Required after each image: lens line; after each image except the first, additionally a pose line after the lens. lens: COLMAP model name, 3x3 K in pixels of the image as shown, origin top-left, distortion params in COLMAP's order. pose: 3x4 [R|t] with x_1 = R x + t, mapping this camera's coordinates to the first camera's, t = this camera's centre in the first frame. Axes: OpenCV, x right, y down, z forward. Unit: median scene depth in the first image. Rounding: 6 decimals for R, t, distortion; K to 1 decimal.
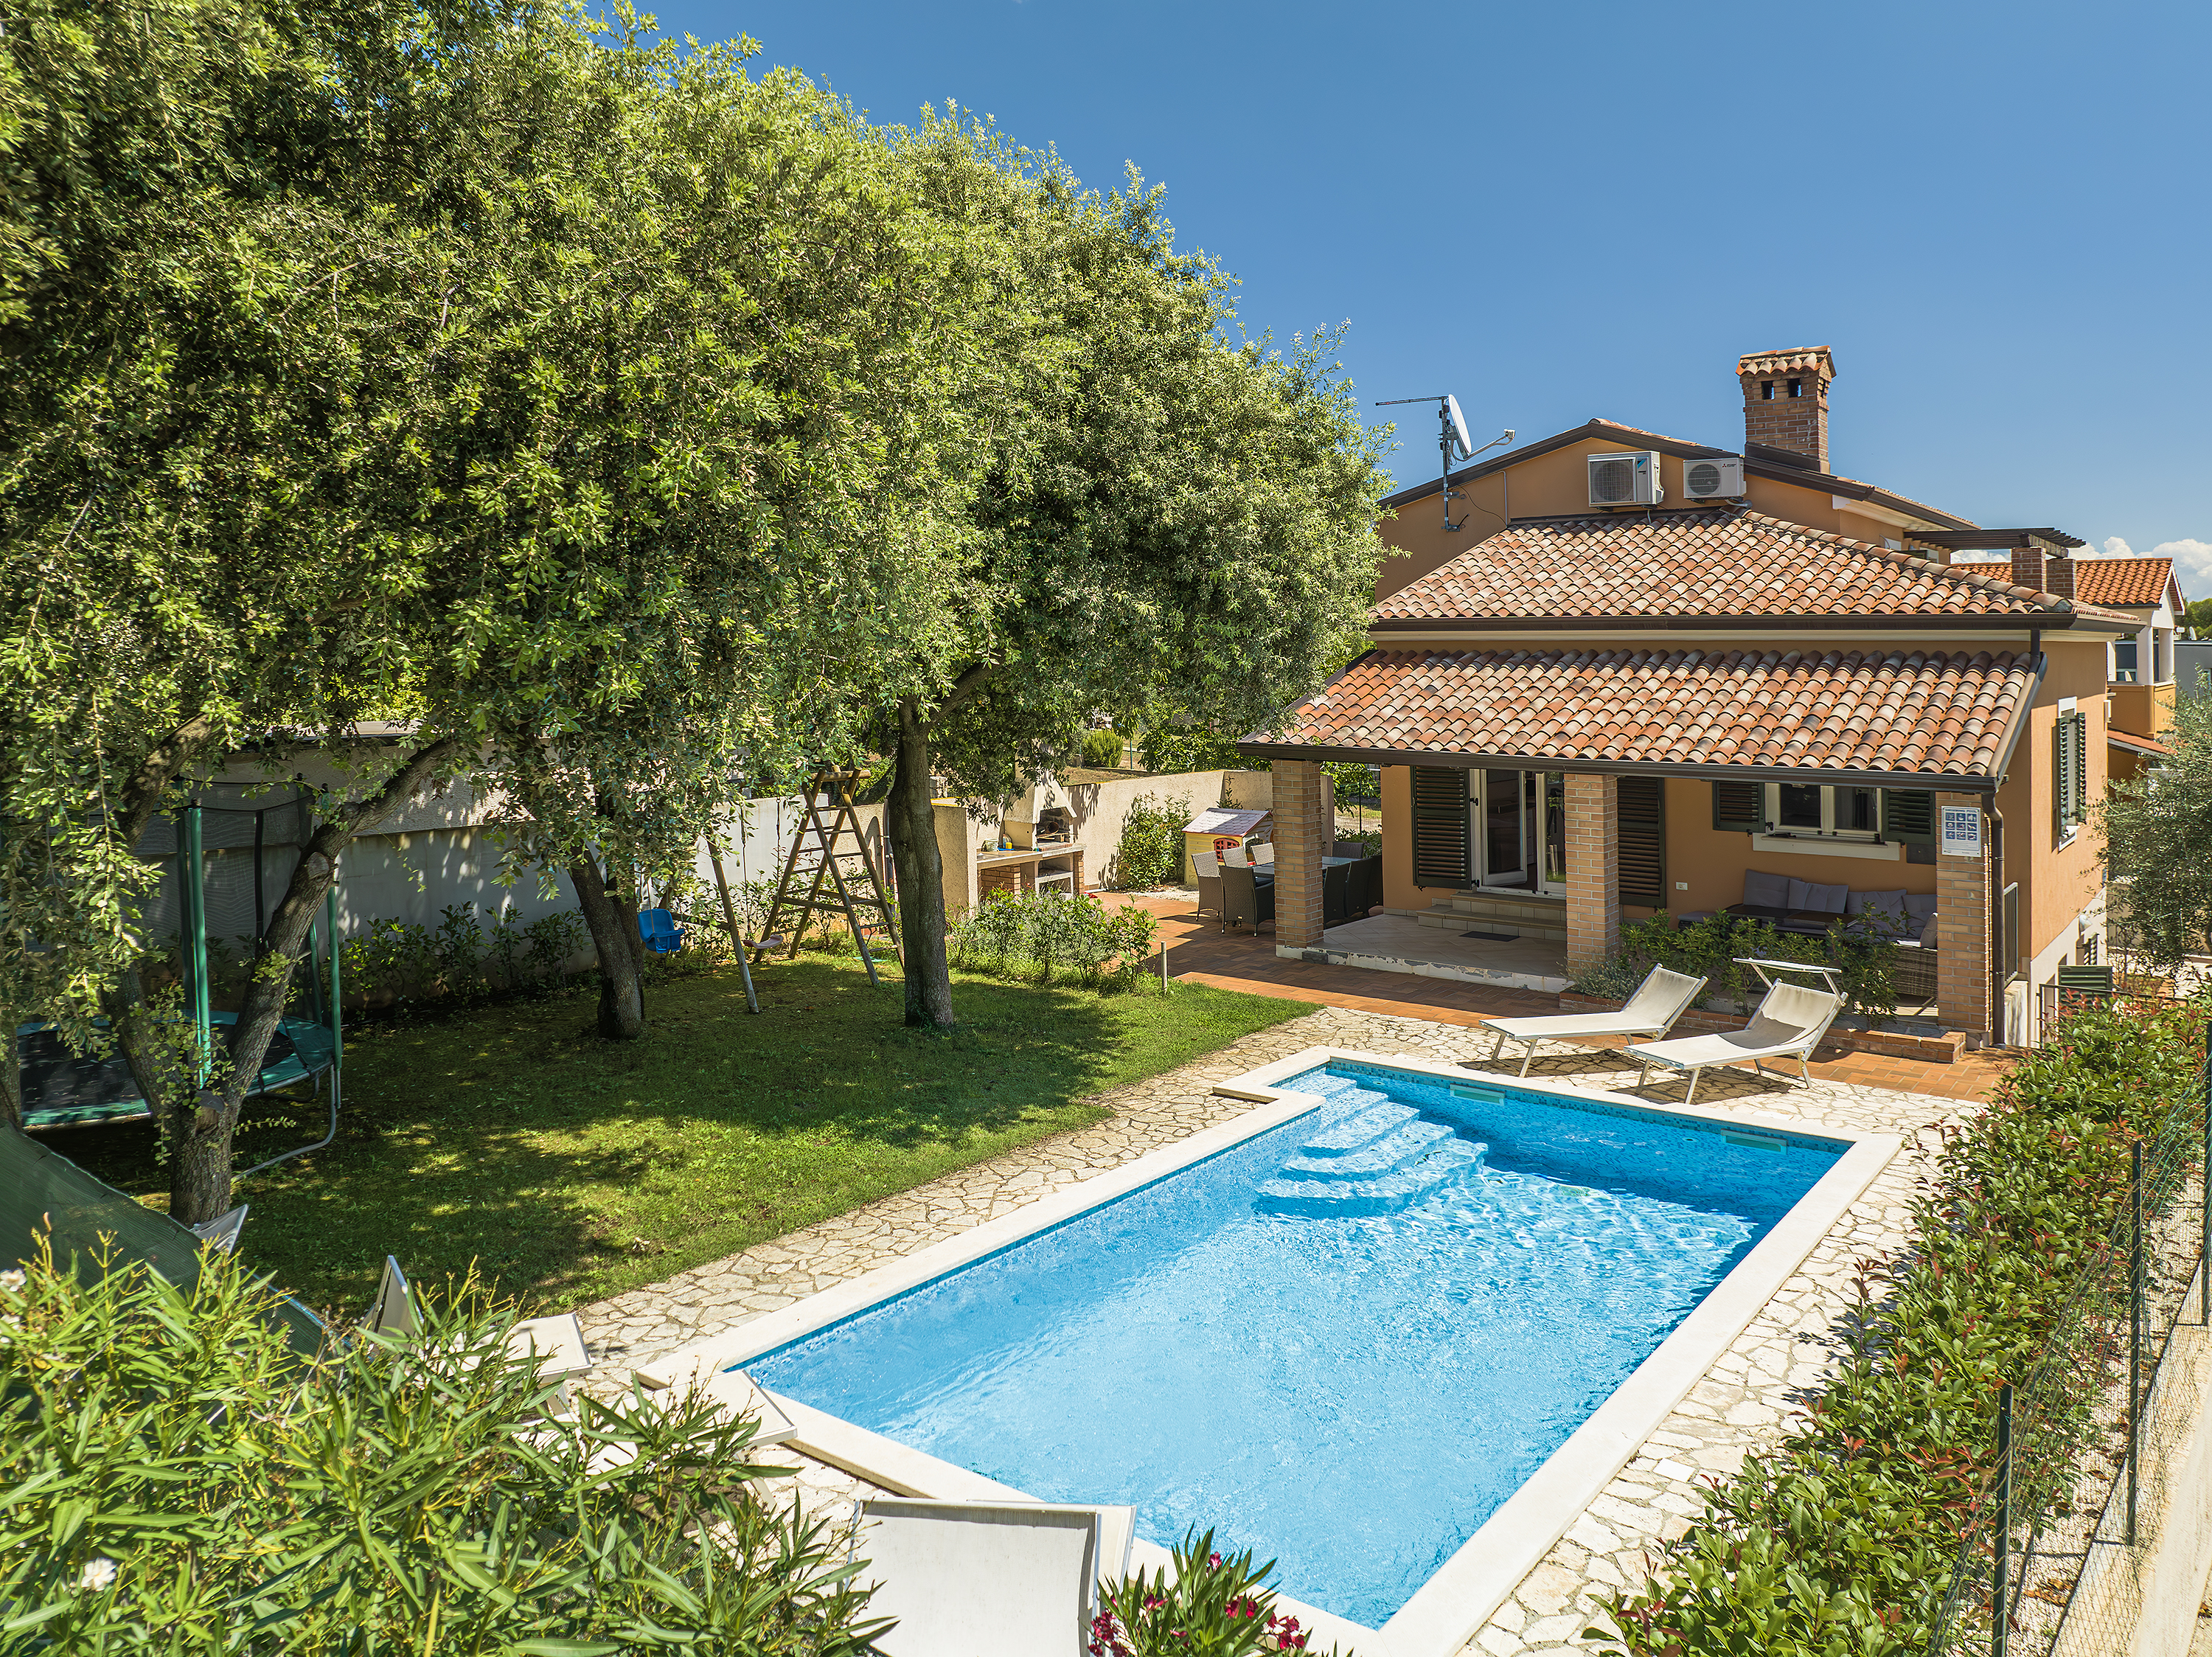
lens RADIAL K [[1565.3, 0, 1106.0], [0, 1565.3, 828.5], [0, 0, 1]] dist [-0.035583, 0.023410]
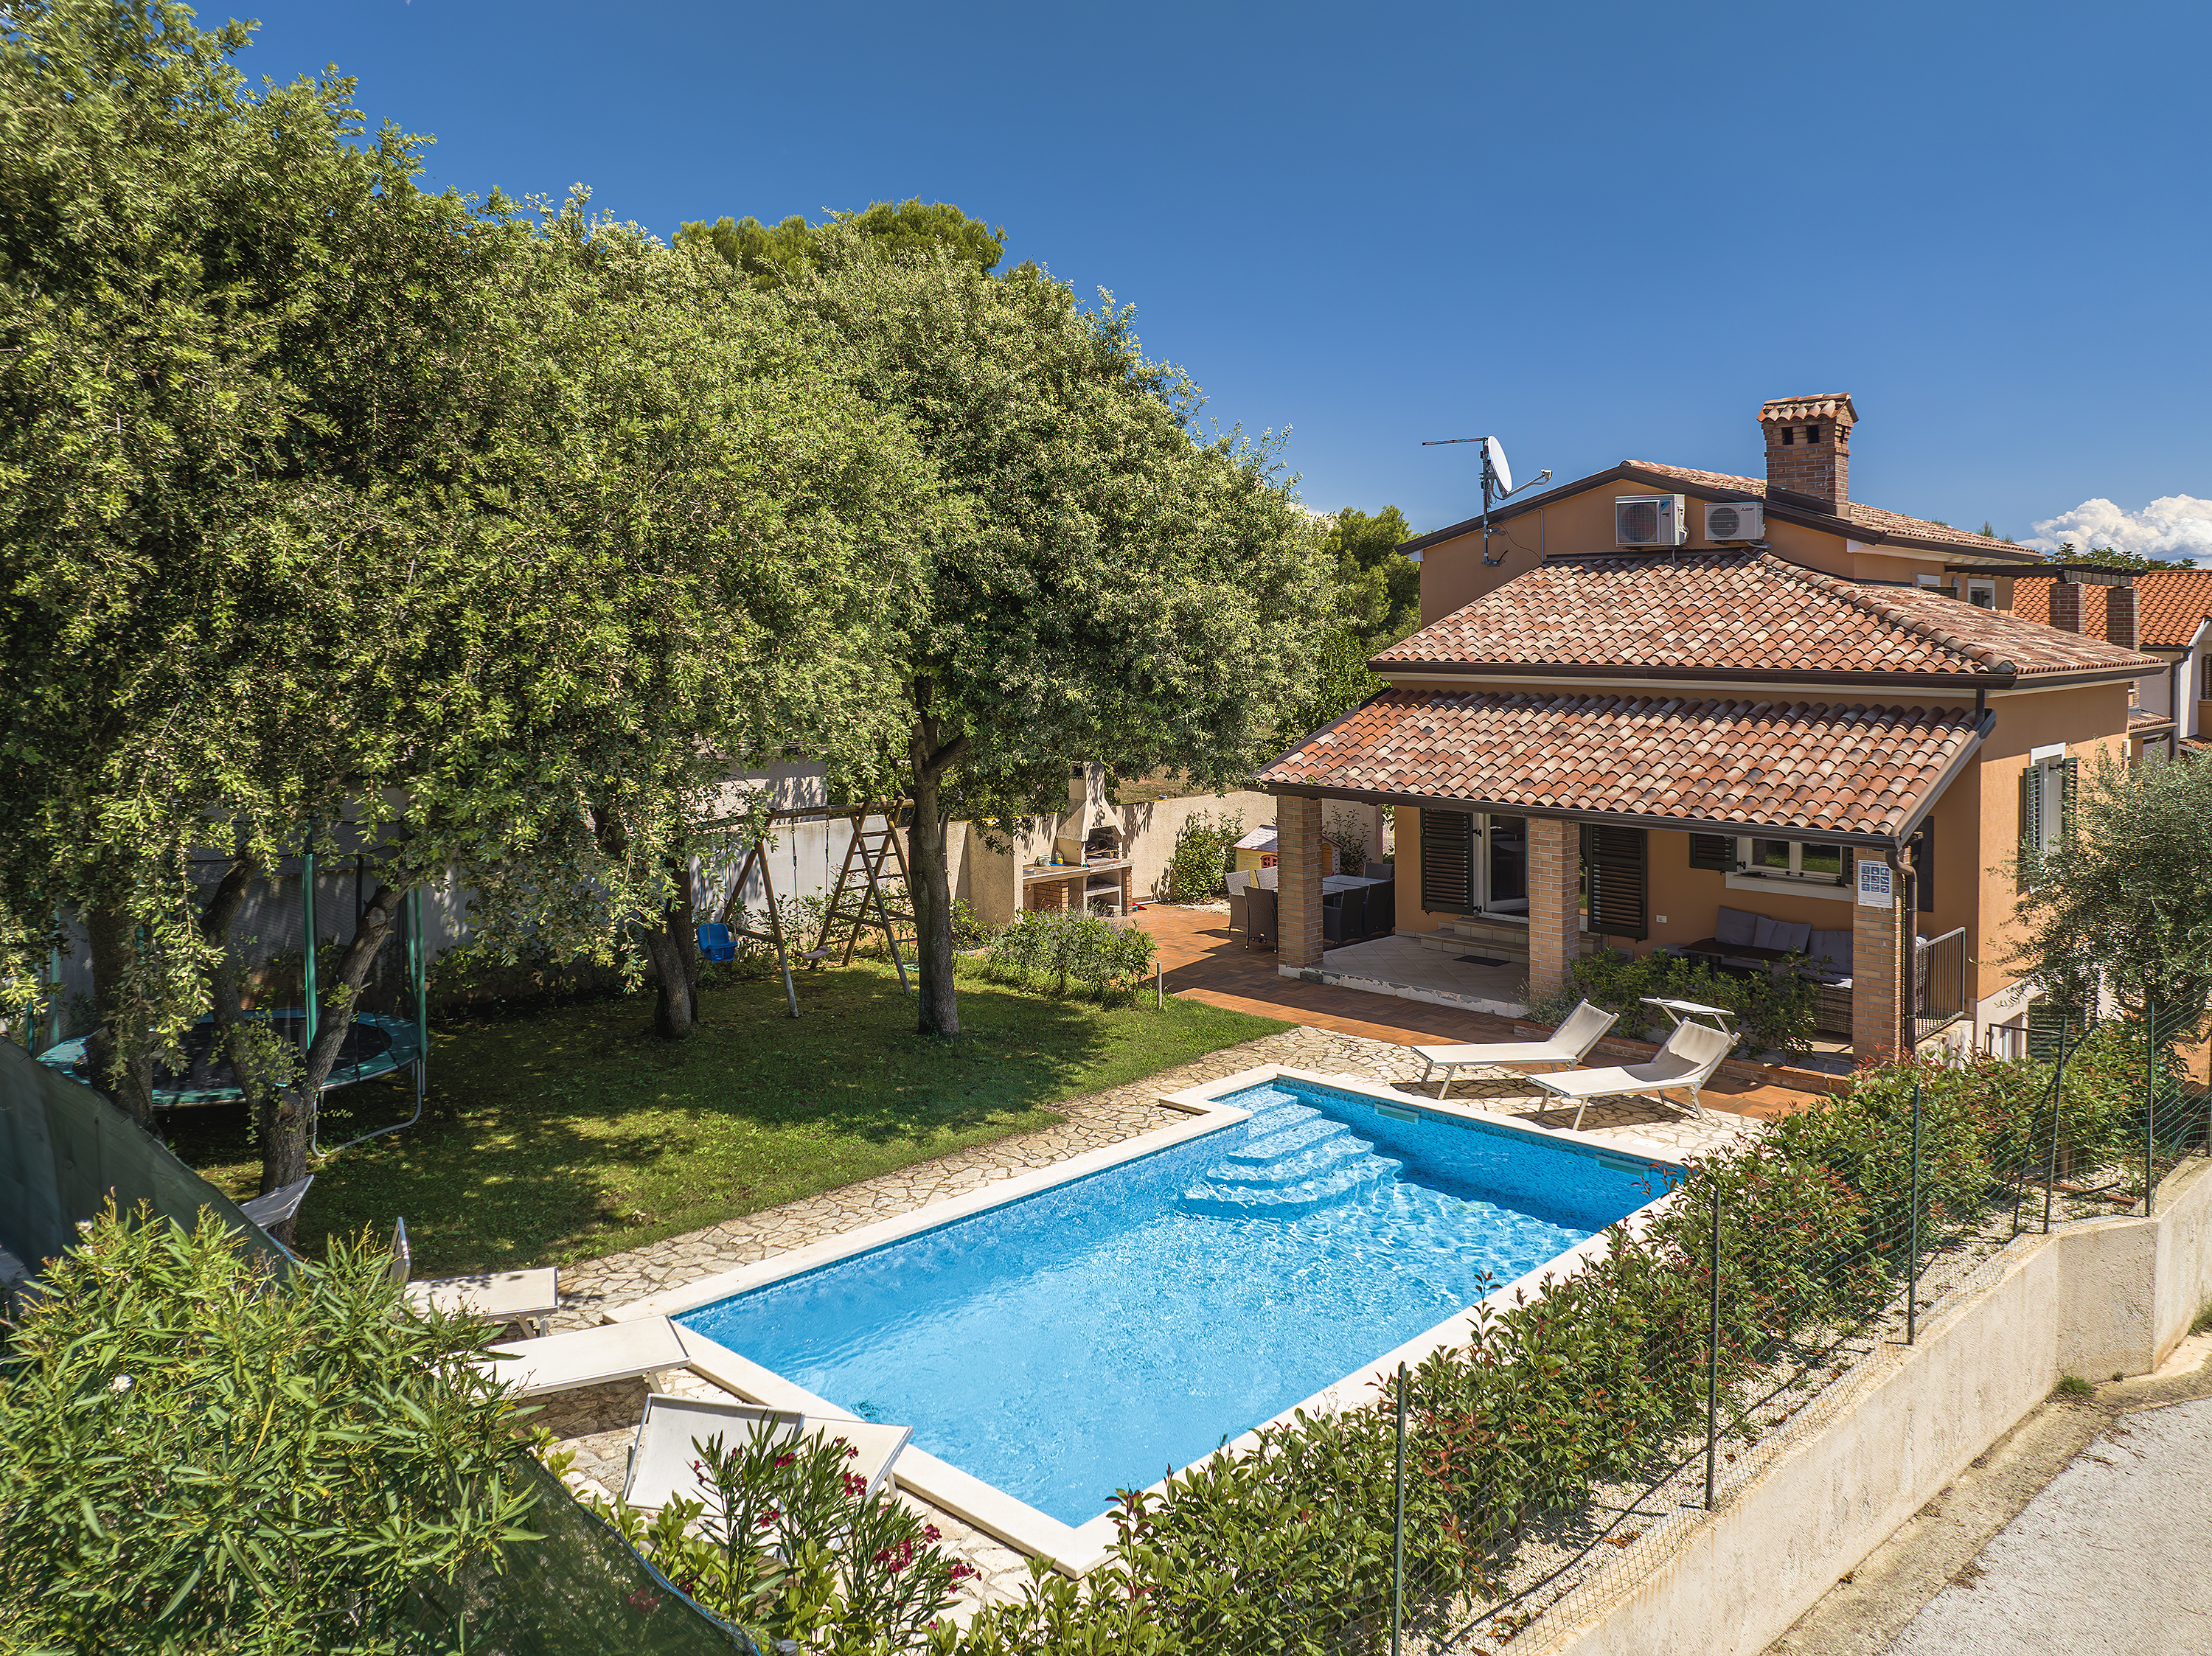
lens RADIAL K [[1589.6, 0, 1106.1], [0, 1589.6, 817.2], [0, 0, 1]] dist [-0.024167, 0.000522]
pose [[0.993875, 0.015410, -0.109435, 0.140808], [-0.014619, 0.999861, 0.008029, -0.045476], [0.109543, -0.006380, 0.993962, -0.145755]]
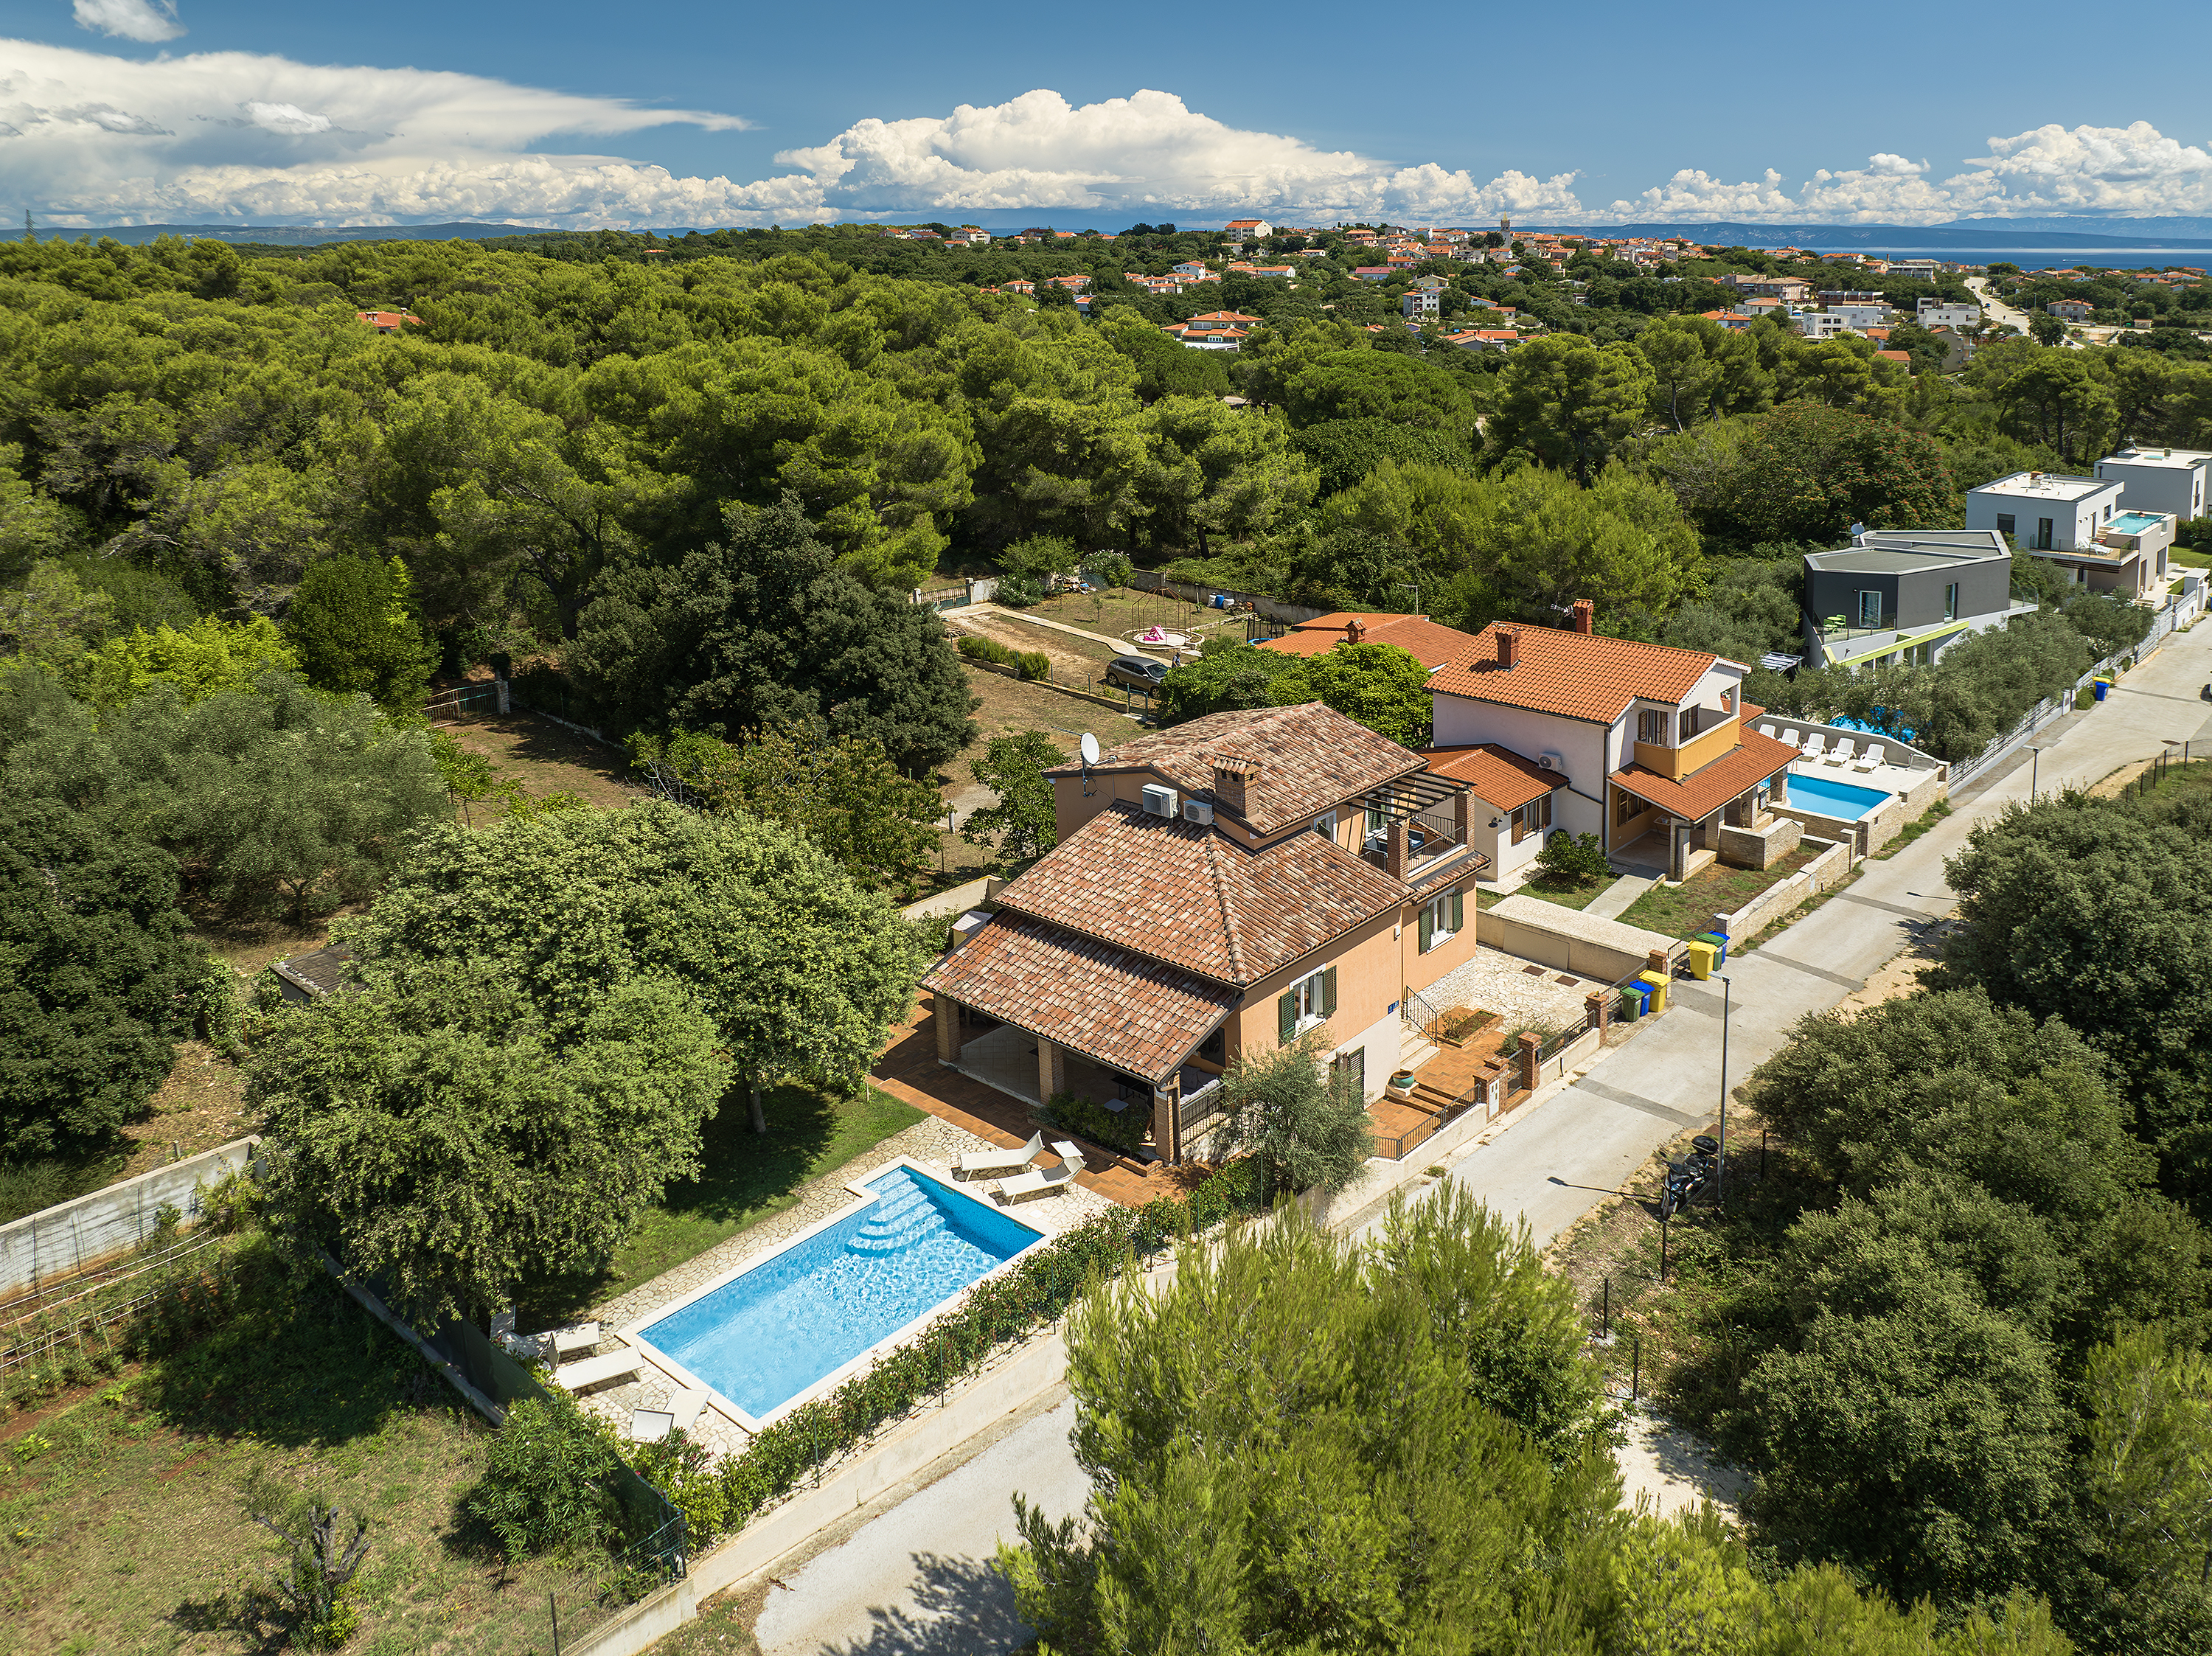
lens RADIAL K [[1574.3, 0, 1203.3], [0, 1574.3, 828.2], [0, 0, 1]] dist [-0.001757, 0.001303]
pose [[0.998747, 0.049669, -0.006059, 0.621131], [-0.046291, 0.963152, 0.264945, -1.088843], [0.018995, -0.264333, 0.964244, -1.335709]]
